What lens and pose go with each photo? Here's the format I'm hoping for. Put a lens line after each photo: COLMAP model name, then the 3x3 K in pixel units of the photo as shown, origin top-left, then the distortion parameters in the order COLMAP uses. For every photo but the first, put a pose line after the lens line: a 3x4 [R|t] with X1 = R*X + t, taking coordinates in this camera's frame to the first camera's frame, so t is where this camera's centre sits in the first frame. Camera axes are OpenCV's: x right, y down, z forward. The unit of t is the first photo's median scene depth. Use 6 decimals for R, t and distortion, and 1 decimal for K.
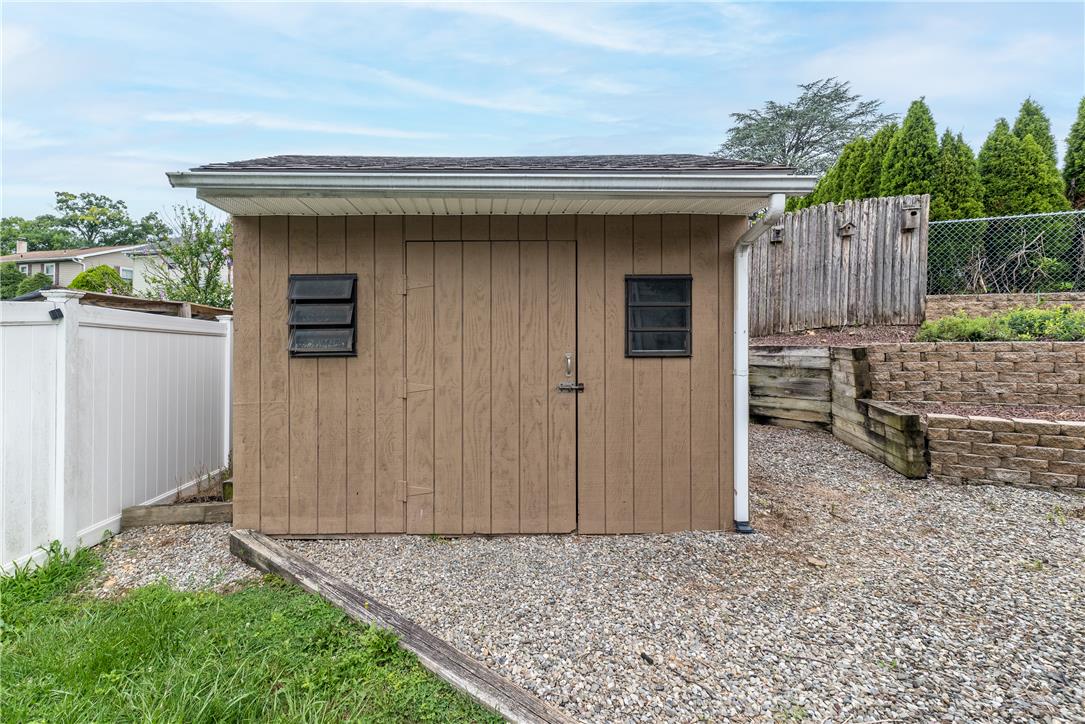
lens RADIAL K [[484.5, 0, 542.9], [0, 484.5, 345.4], [0, 0, 1]] dist [0.003122, 0.000053]
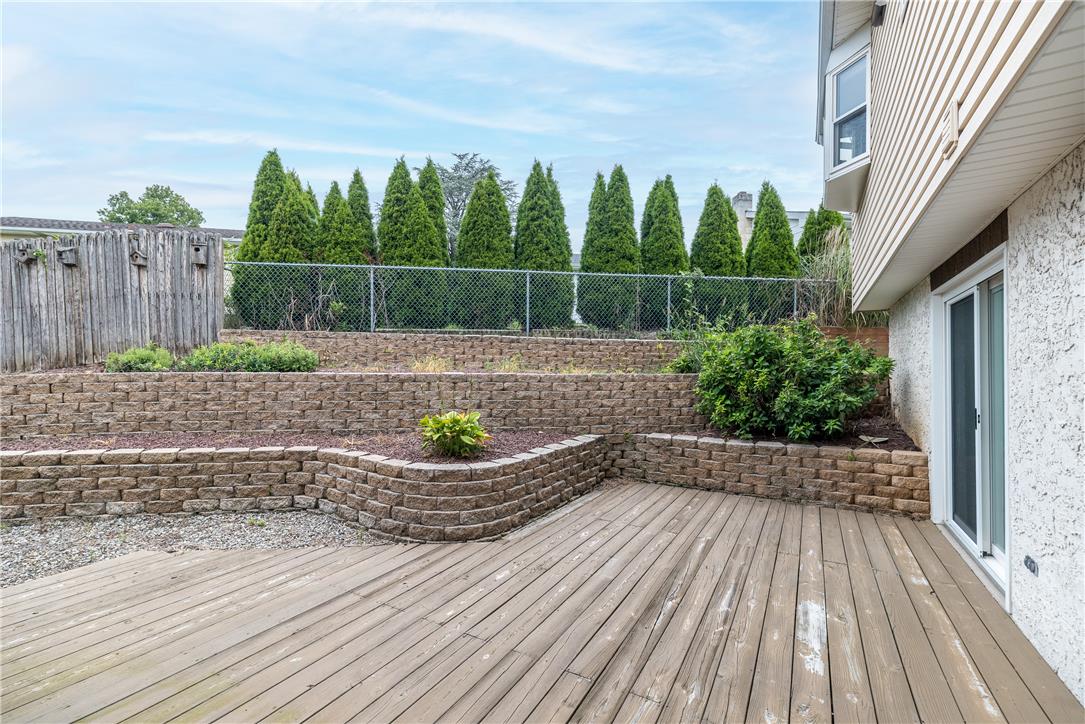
lens RADIAL K [[451.0, 0, 542.2], [0, 451.0, 376.3], [0, 0, 1]] dist [-0.000502, -0.000060]
pose [[0.860694, -0.008015, 0.509059, 0.852867], [0.010362, 0.999945, -0.001775, 0.008114], [-0.509016, 0.006802, 0.860730, -0.192163]]
